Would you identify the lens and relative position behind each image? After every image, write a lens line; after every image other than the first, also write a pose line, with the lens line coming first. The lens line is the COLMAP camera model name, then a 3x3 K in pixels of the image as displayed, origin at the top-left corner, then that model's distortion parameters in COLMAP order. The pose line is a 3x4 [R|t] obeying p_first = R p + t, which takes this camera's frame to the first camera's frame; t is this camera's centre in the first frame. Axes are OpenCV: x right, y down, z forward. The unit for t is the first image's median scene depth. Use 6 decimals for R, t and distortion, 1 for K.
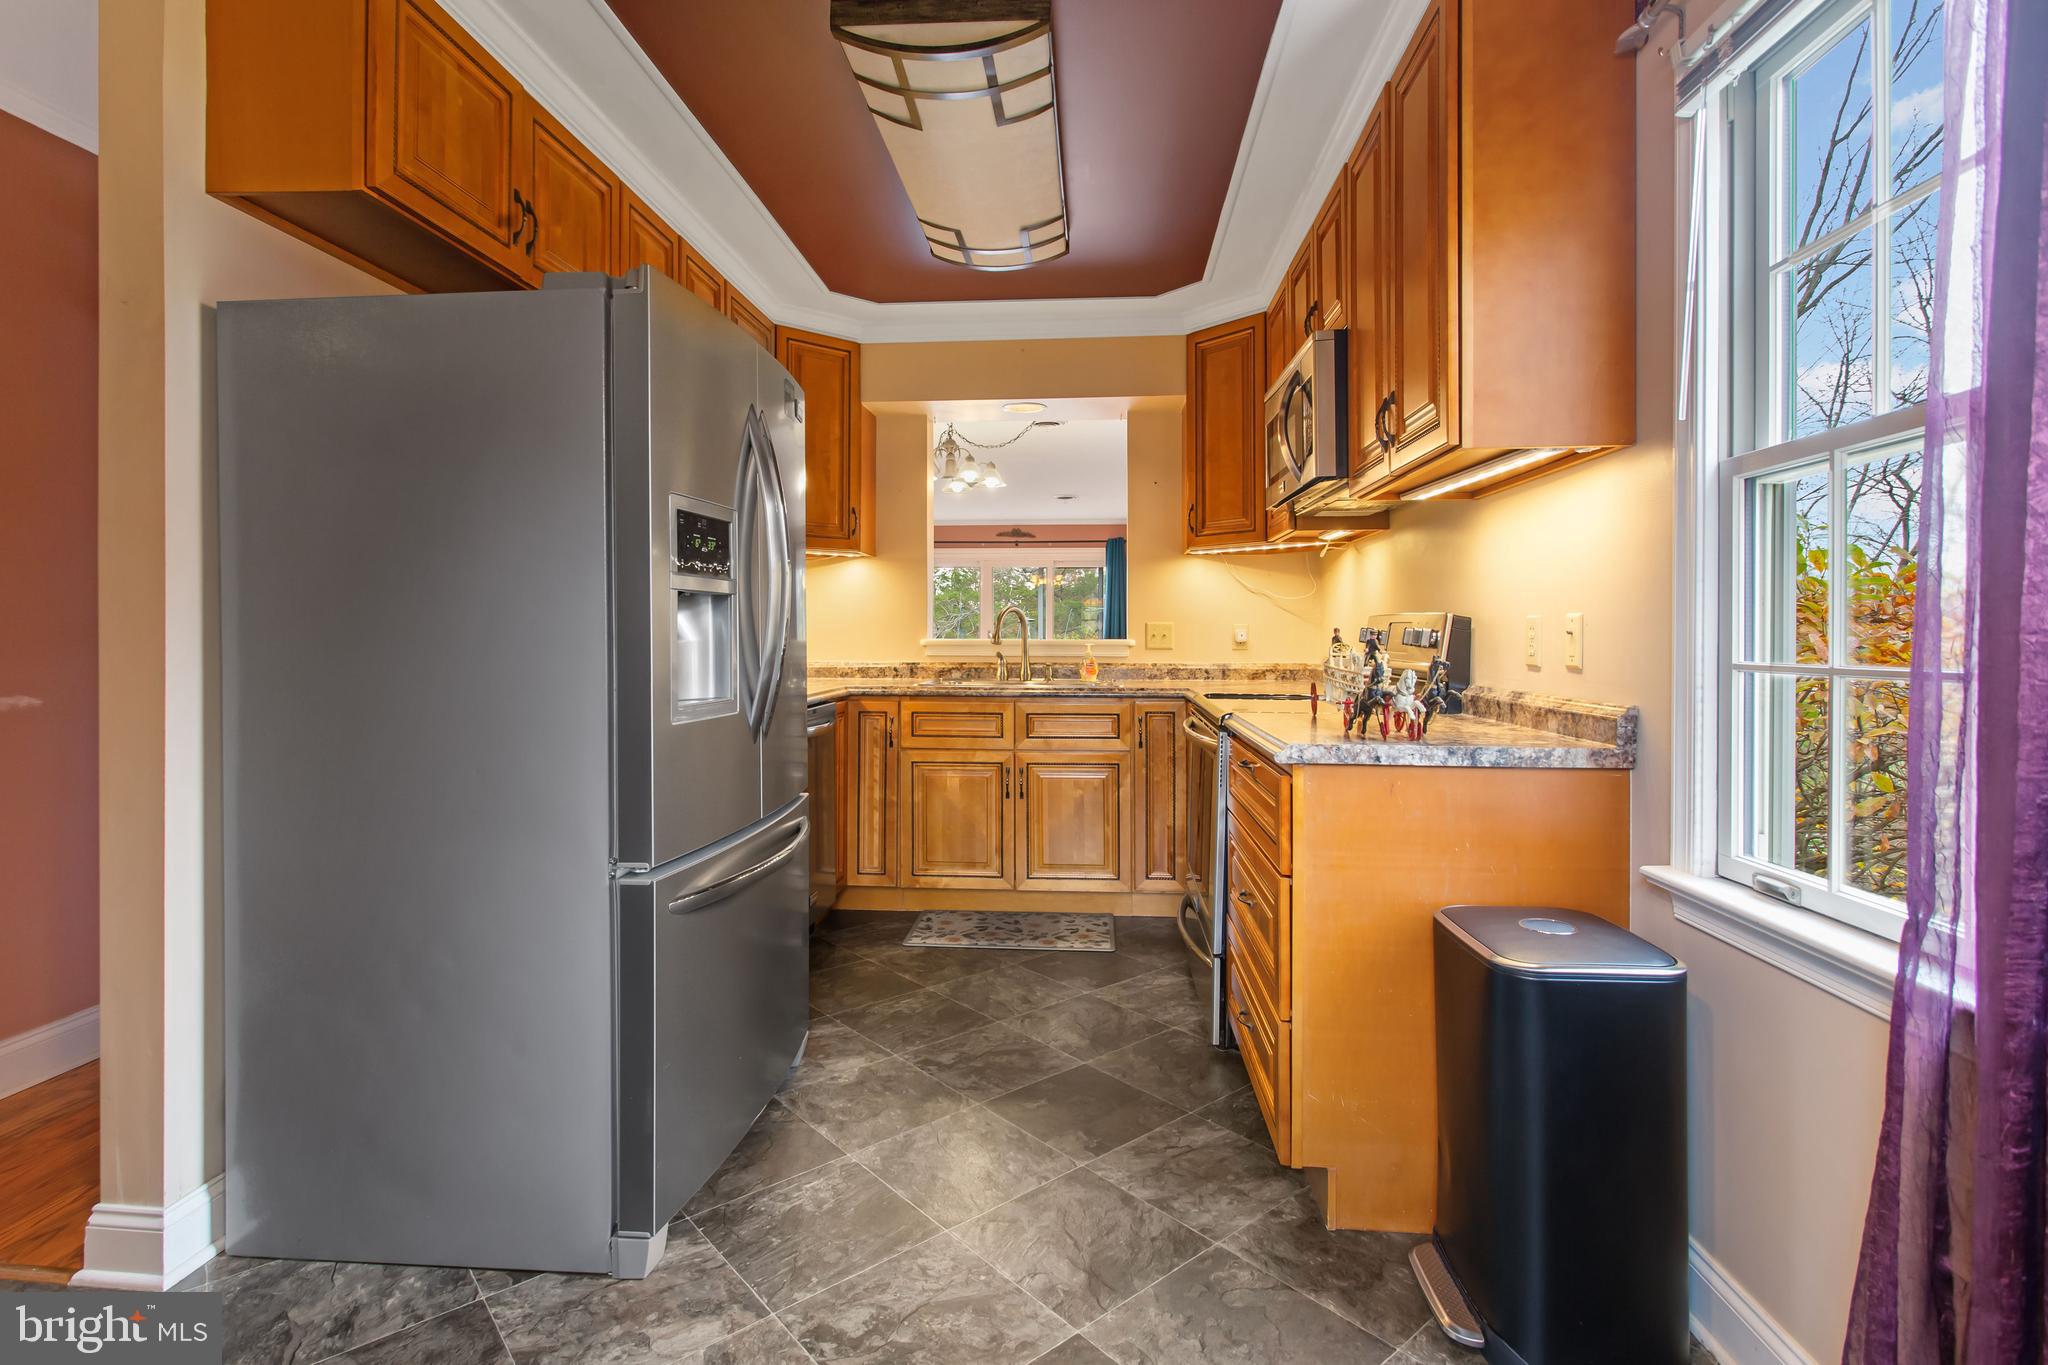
lens RADIAL K [[996.7, 0, 1022.7], [0, 996.7, 642.1], [0, 0, 1]] dist [-0.001182, 0.000645]
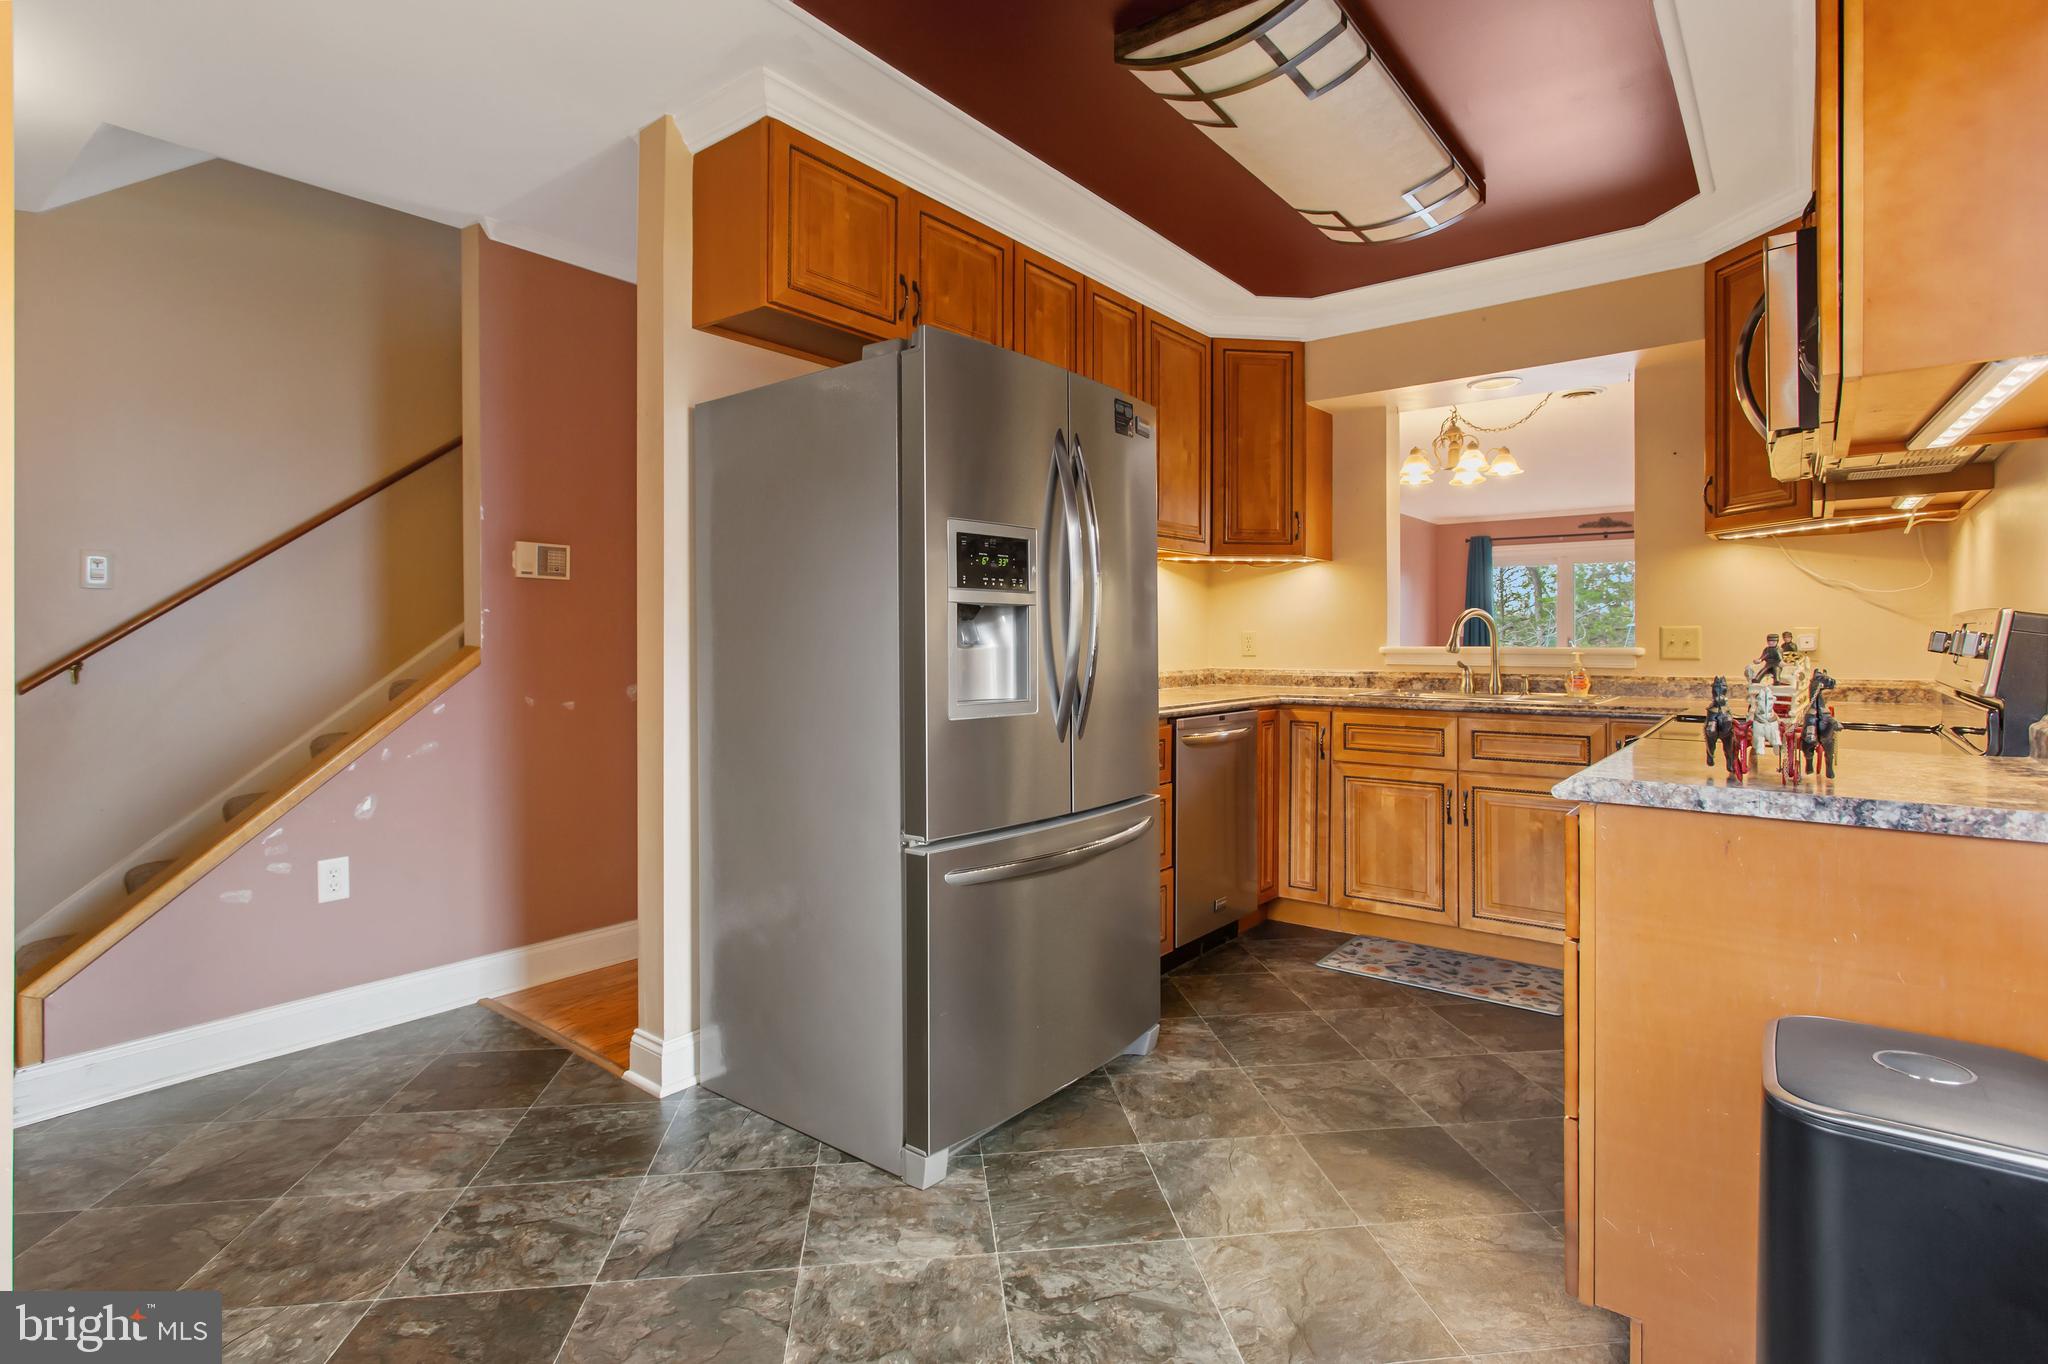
lens RADIAL K [[1002.2, 0, 1021.0], [0, 1002.2, 654.9], [0, 0, 1]] dist [-0.001750, 0.000243]
pose [[0.832814, 0.005501, -0.553526, 0.291882], [-0.002853, 0.999980, 0.005646, 0.000672], [0.553546, -0.003123, 0.832813, 0.065392]]
